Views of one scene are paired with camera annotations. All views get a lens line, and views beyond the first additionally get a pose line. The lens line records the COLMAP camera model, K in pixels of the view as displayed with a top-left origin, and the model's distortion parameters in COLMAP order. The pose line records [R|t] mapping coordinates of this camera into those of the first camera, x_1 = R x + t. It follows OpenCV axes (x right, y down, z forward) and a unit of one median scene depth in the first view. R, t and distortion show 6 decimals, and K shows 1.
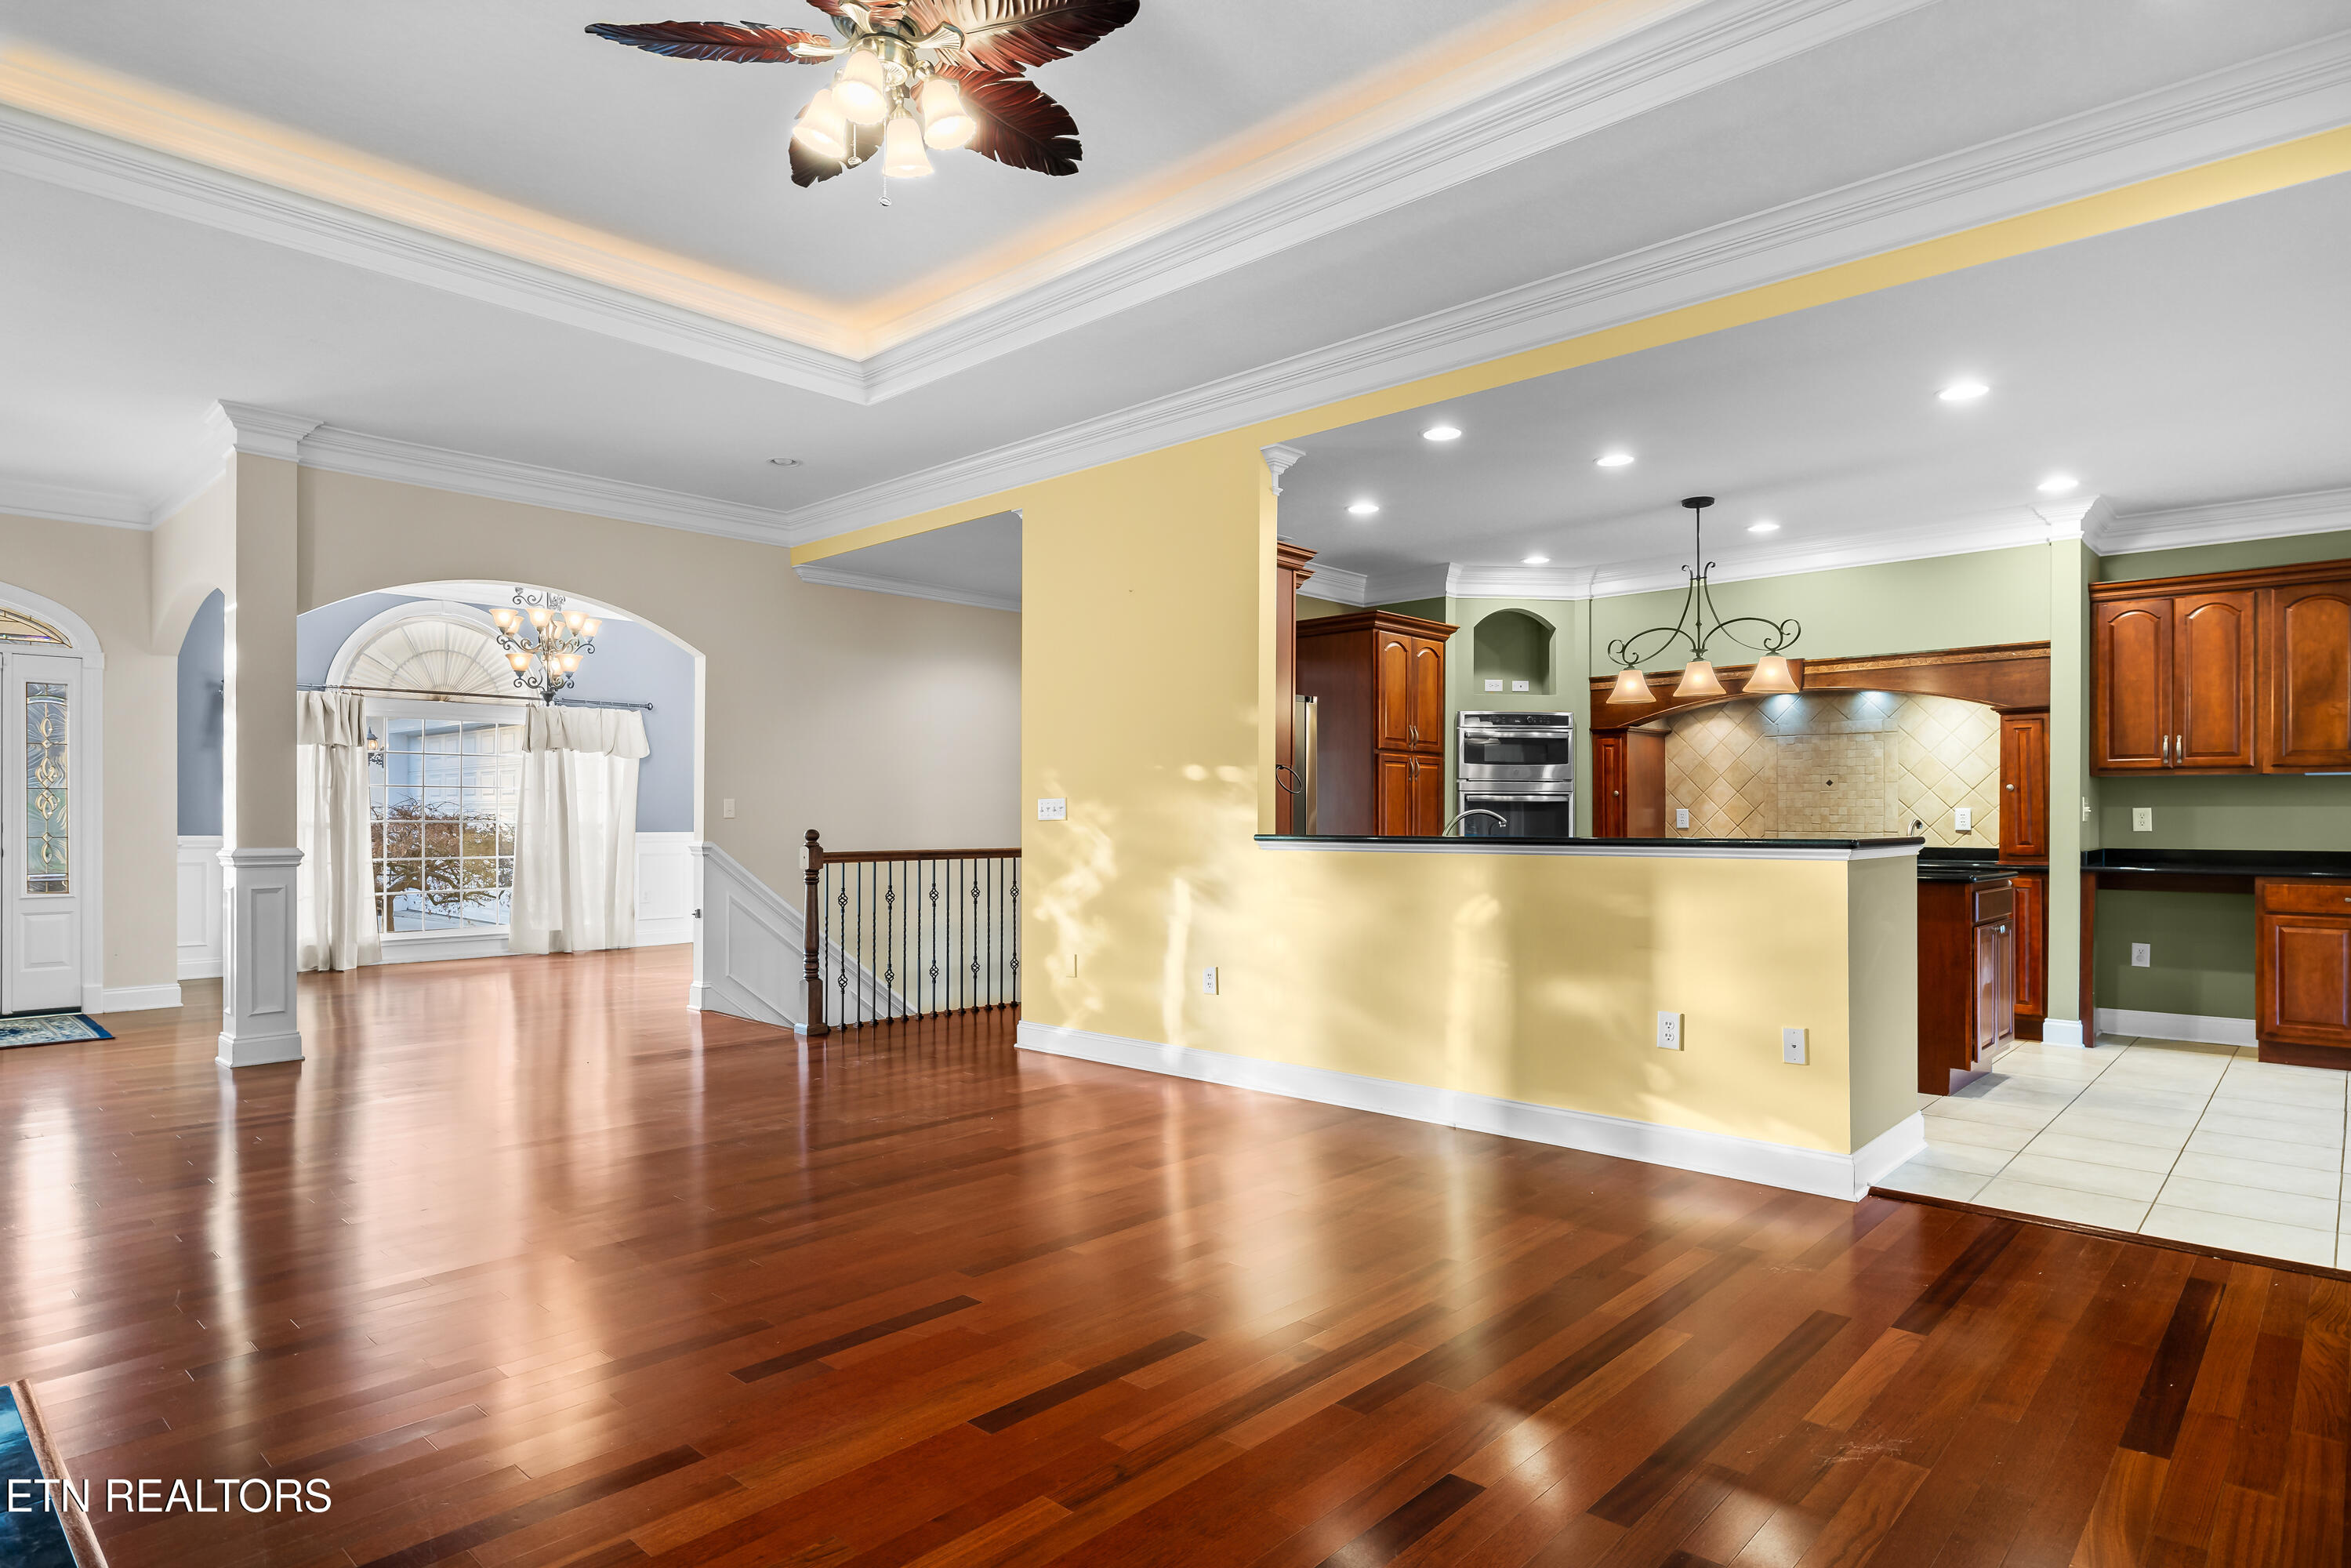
lens RADIAL K [[1291.3, 0, 1170.2], [0, 1291.3, 804.7], [0, 0, 1]] dist [-0.002155, -0.000903]
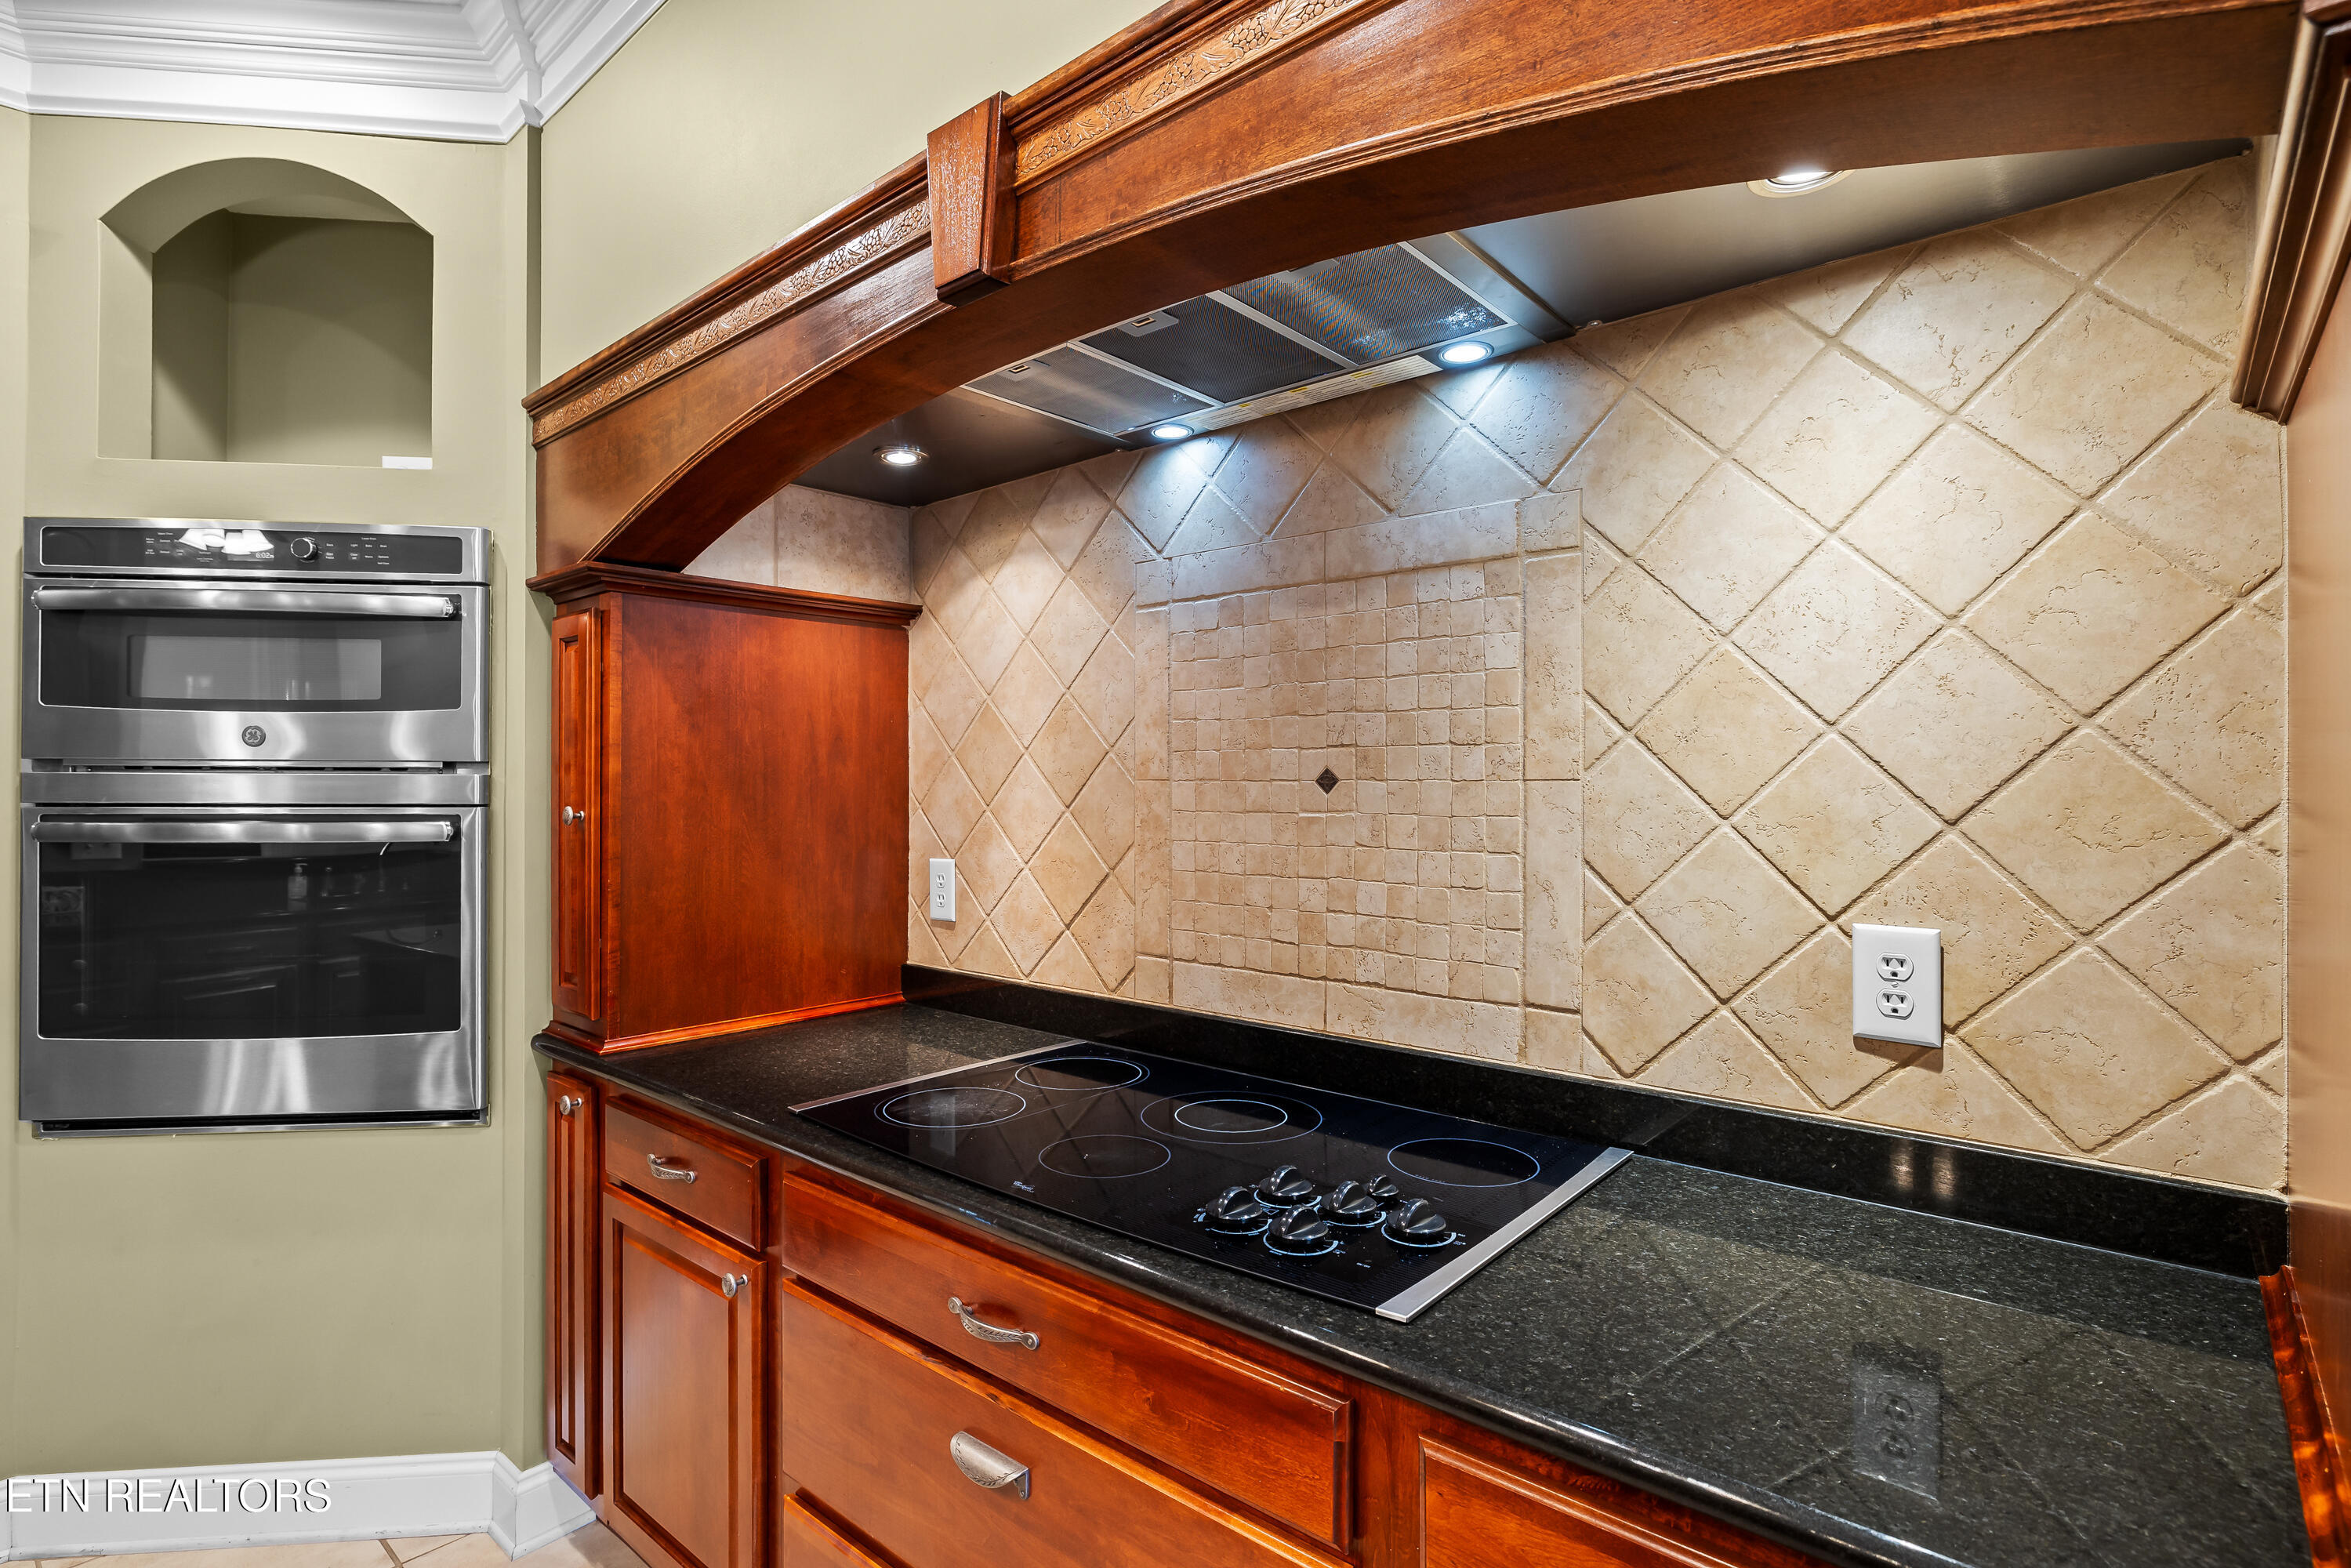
lens RADIAL K [[1103.4, 0, 1139.3], [0, 1103.4, 784.2], [0, 0, 1]] dist [-0.015450, -0.000513]
pose [[0.998920, -0.002898, 0.046383, 0.545820], [0.002456, 0.999951, 0.009580, -0.021351], [-0.046409, -0.009456, 0.998878, 0.929230]]
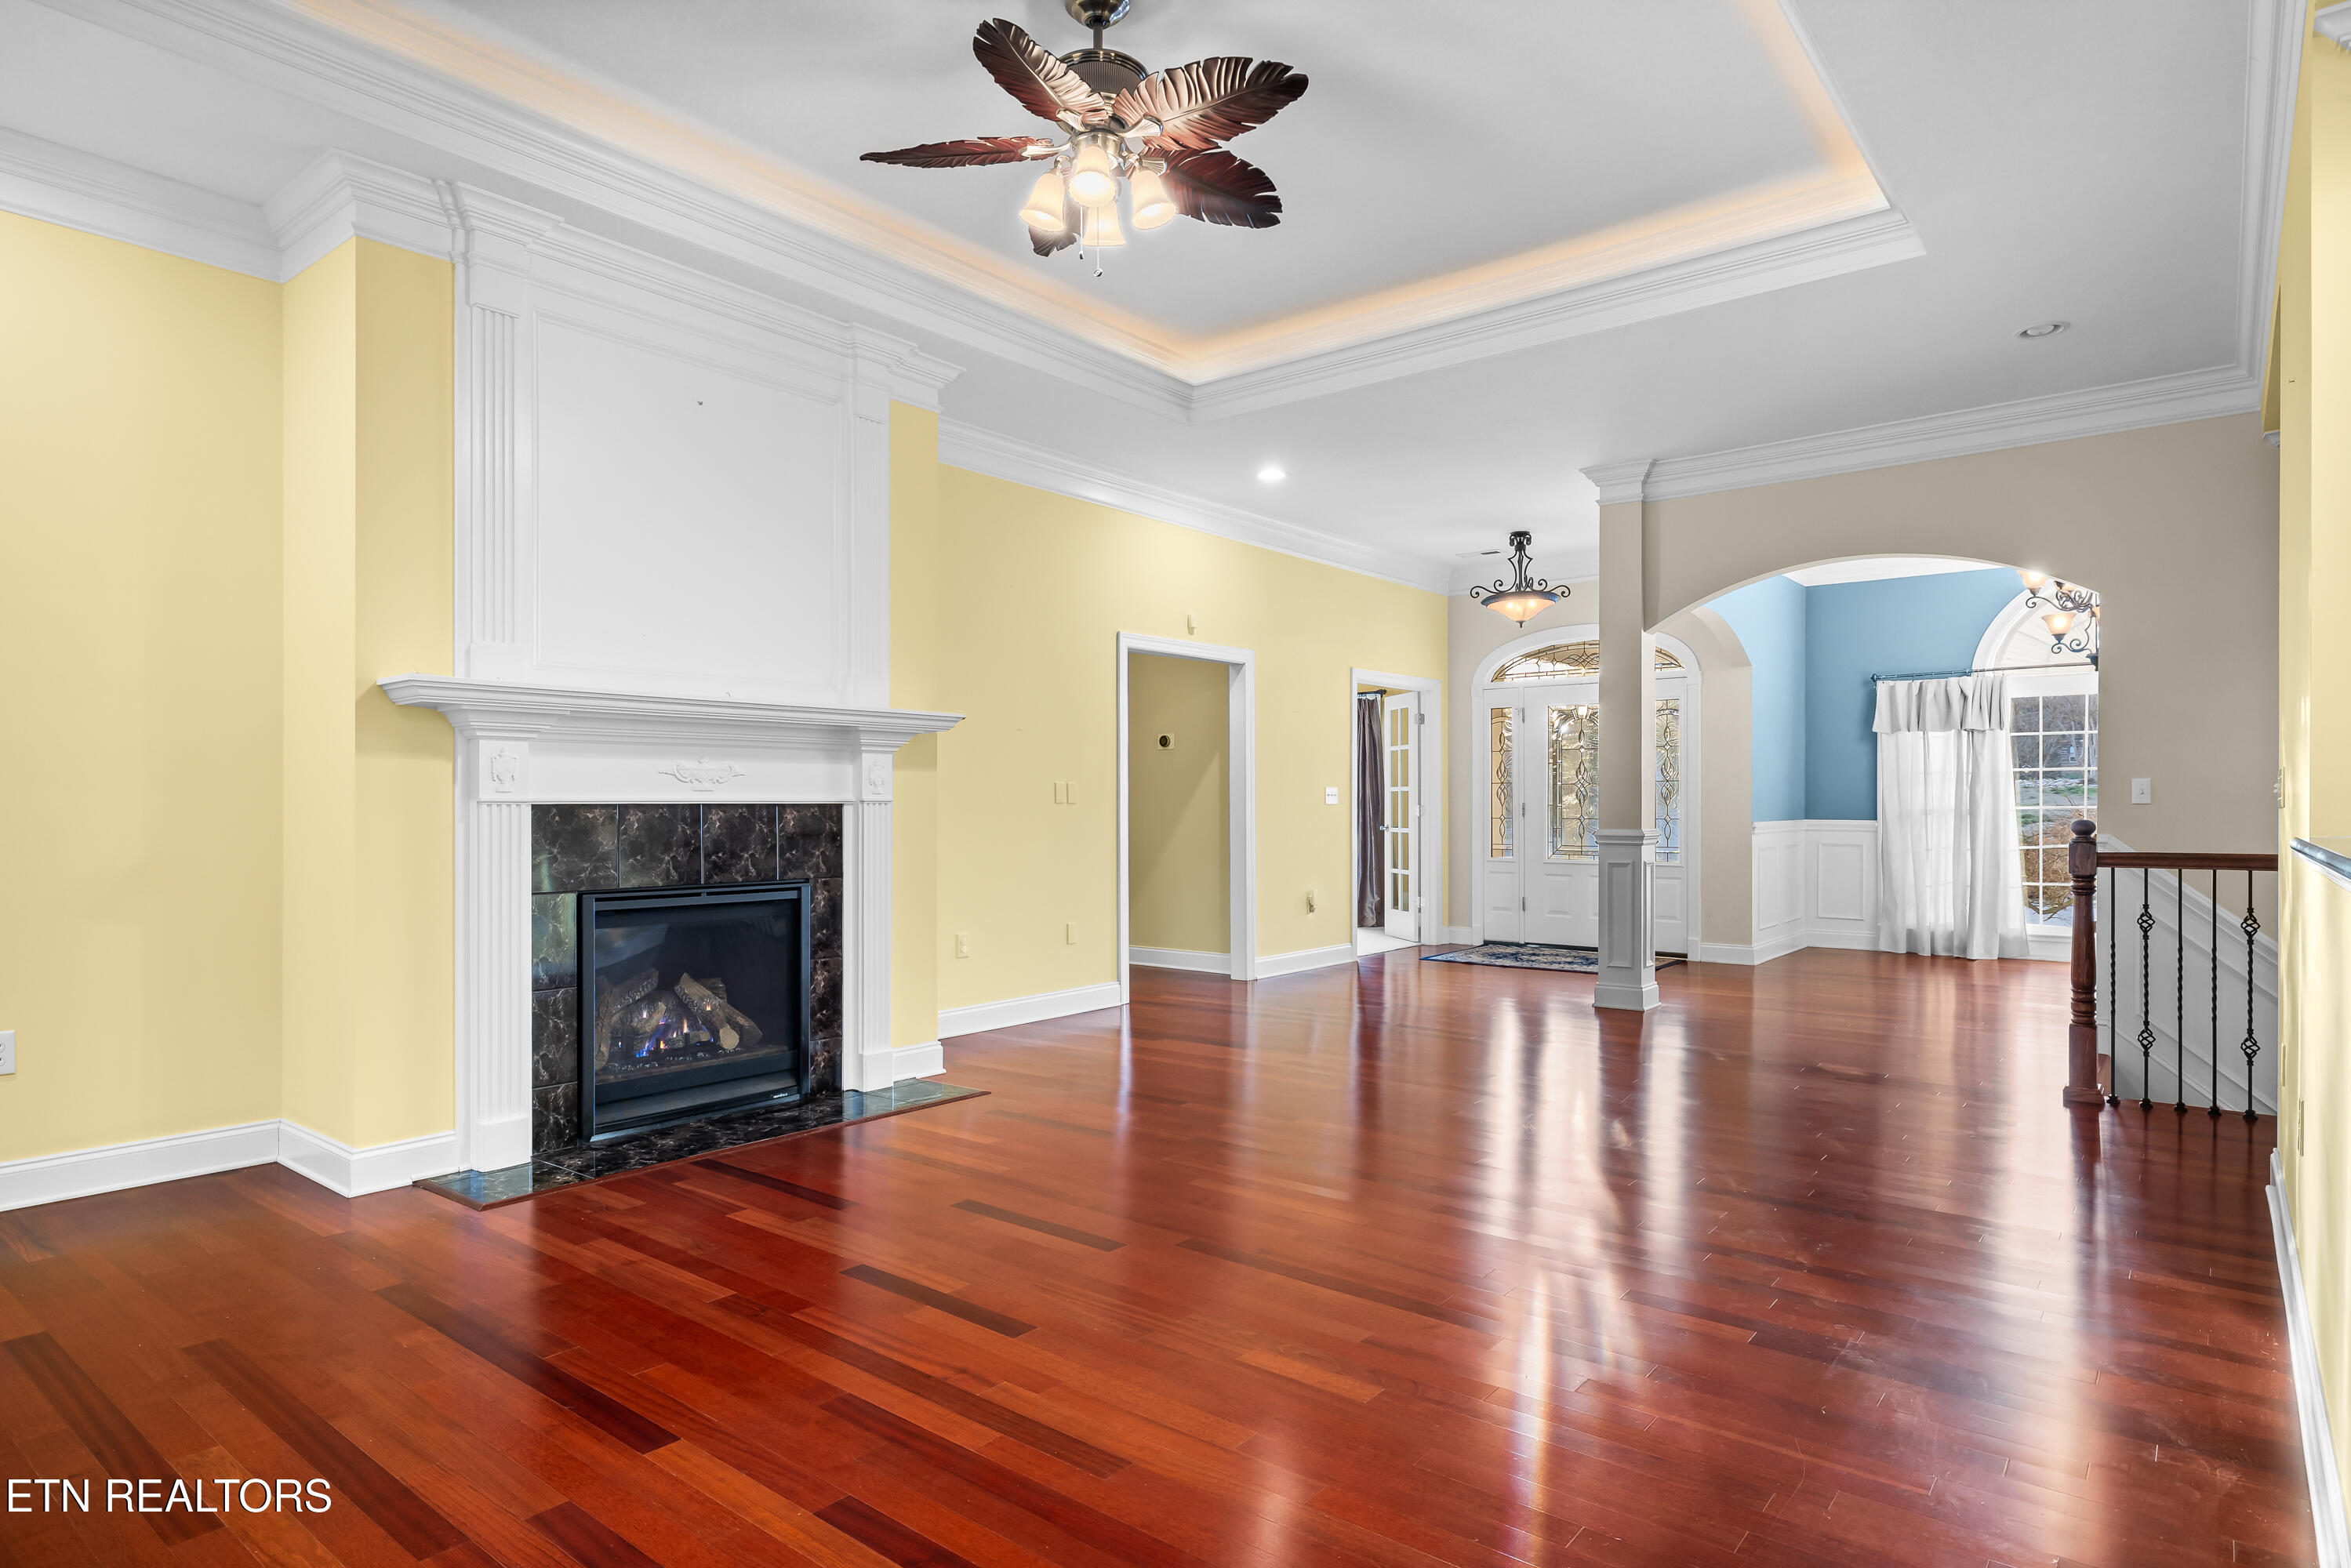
lens RADIAL K [[1291.1, 0, 1148.0], [0, 1291.1, 804.6], [0, 0, 1]] dist [-0.002155, -0.000903]
pose [[0.061083, -0.002751, -0.998129, 0.416356], [0.013464, 0.999907, -0.001932, 0.005272], [0.998042, -0.013320, 0.061114, 0.436914]]
